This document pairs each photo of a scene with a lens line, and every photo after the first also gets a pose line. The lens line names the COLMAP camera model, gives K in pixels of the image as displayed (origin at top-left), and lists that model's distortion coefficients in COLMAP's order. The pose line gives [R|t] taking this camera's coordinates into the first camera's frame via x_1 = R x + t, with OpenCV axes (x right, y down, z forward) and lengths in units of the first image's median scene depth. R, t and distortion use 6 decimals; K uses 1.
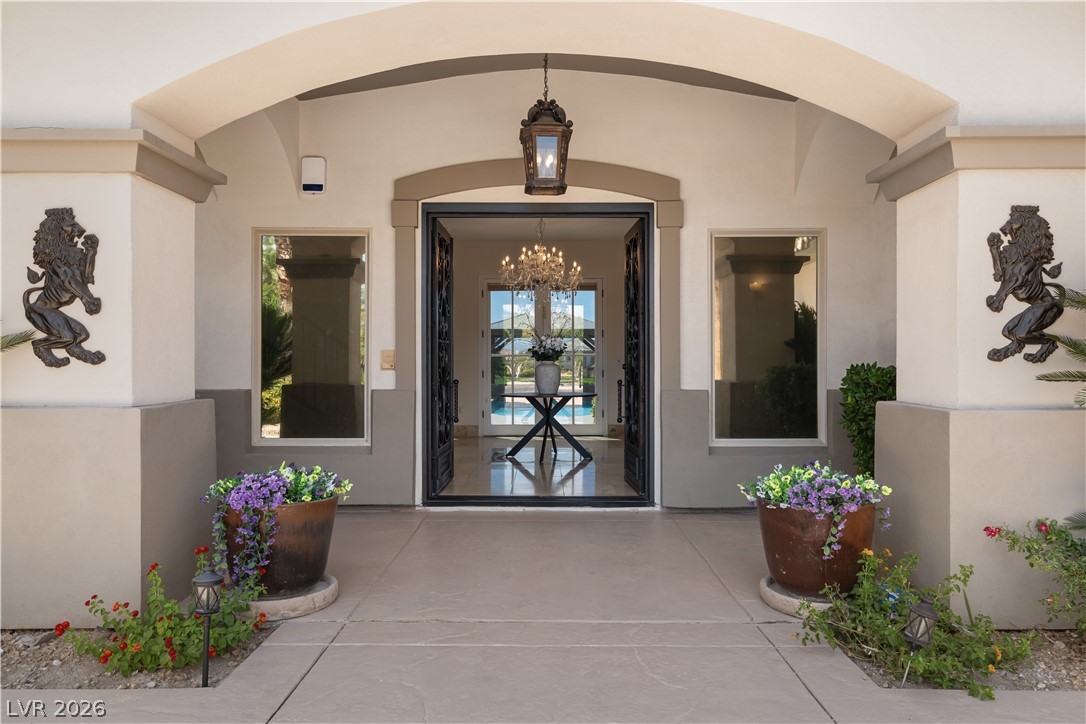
lens RADIAL K [[729.6, 0, 545.2], [0, 729.6, 355.3], [0, 0, 1]] dist [0.004851, -0.000118]
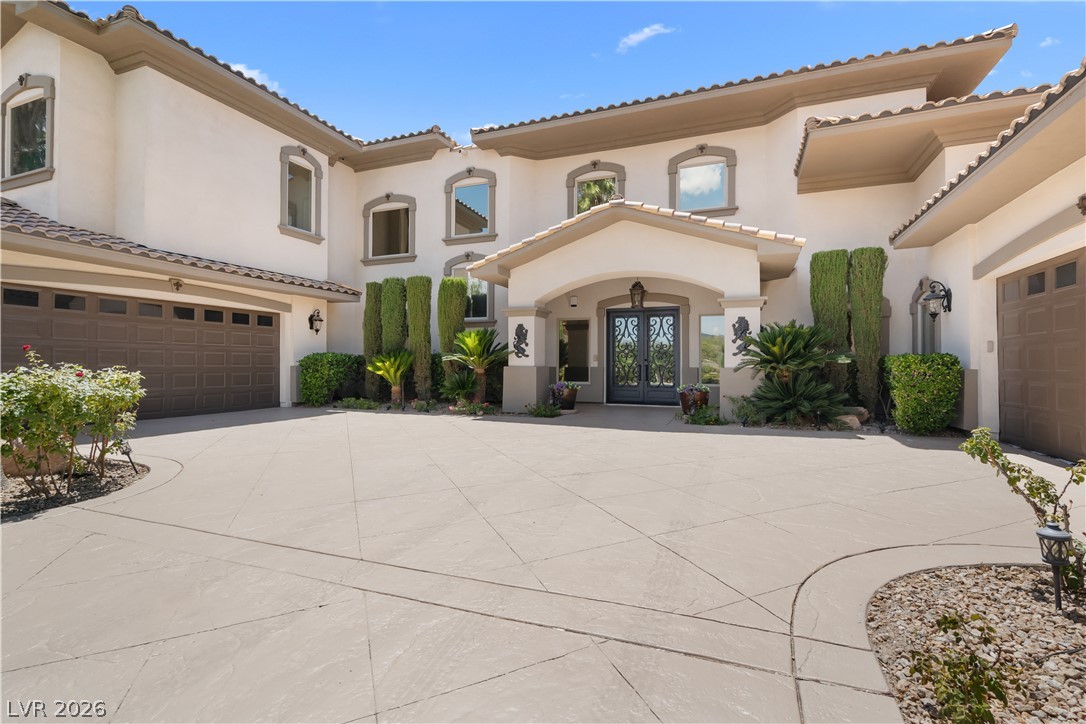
lens RADIAL K [[503.5, 0, 546.4], [0, 503.5, 362.2], [0, 0, 1]] dist [-0.000187, -0.000920]
pose [[0.927305, 0.001072, -0.374305, 0.646221], [-0.001432, 0.999999, -0.000685, 0.042399], [0.374304, 0.001171, 0.927305, -1.784817]]
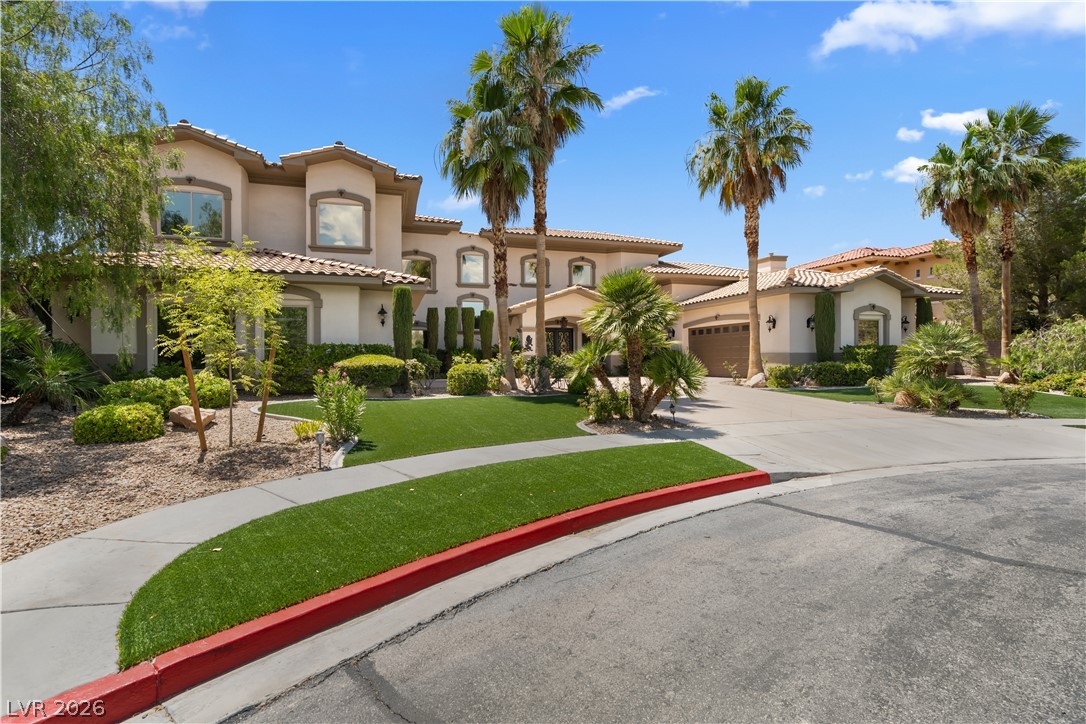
lens RADIAL K [[503.5, 0, 542.1], [0, 503.5, 359.2], [0, 0, 1]] dist [-0.000187, -0.000920]
pose [[0.956480, -0.005091, 0.291754, -2.305536], [0.002578, 0.999956, 0.008995, 0.057573], [-0.291787, -0.007852, 0.956451, -5.188439]]
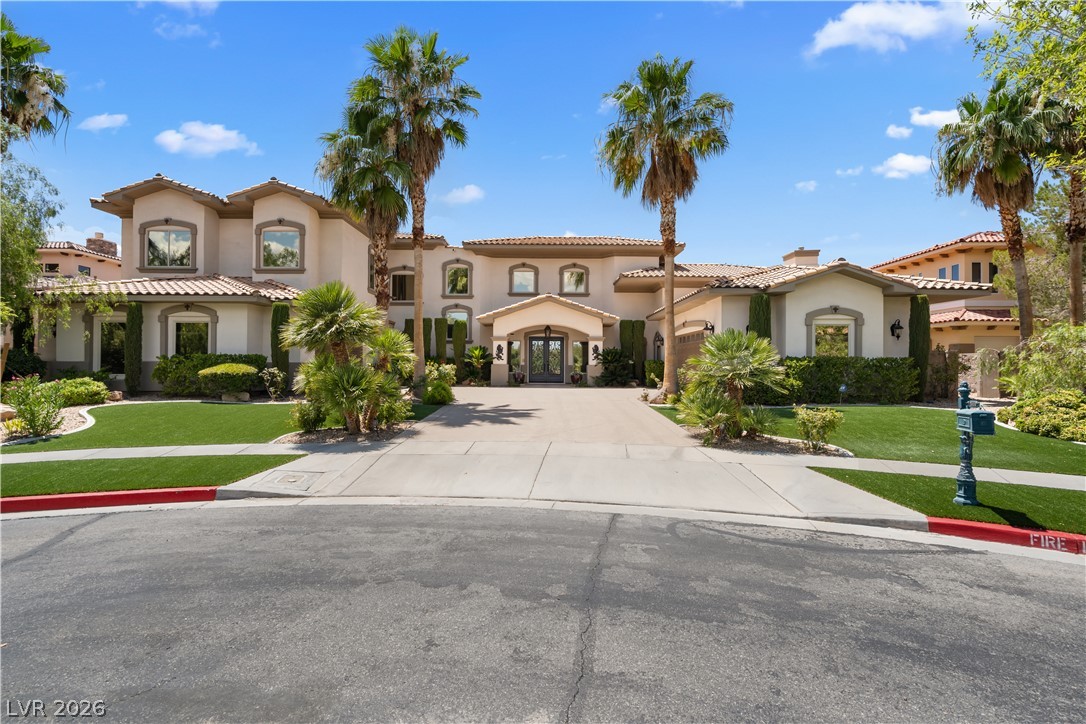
lens RADIAL K [[503.5, 0, 544.0], [0, 503.5, 361.1], [0, 0, 1]] dist [-0.000187, -0.000920]
pose [[0.999962, 0.004935, -0.007251, -0.001778], [-0.004940, 0.999988, -0.000752, 0.025668], [0.007247, 0.000788, 0.999973, -5.463249]]
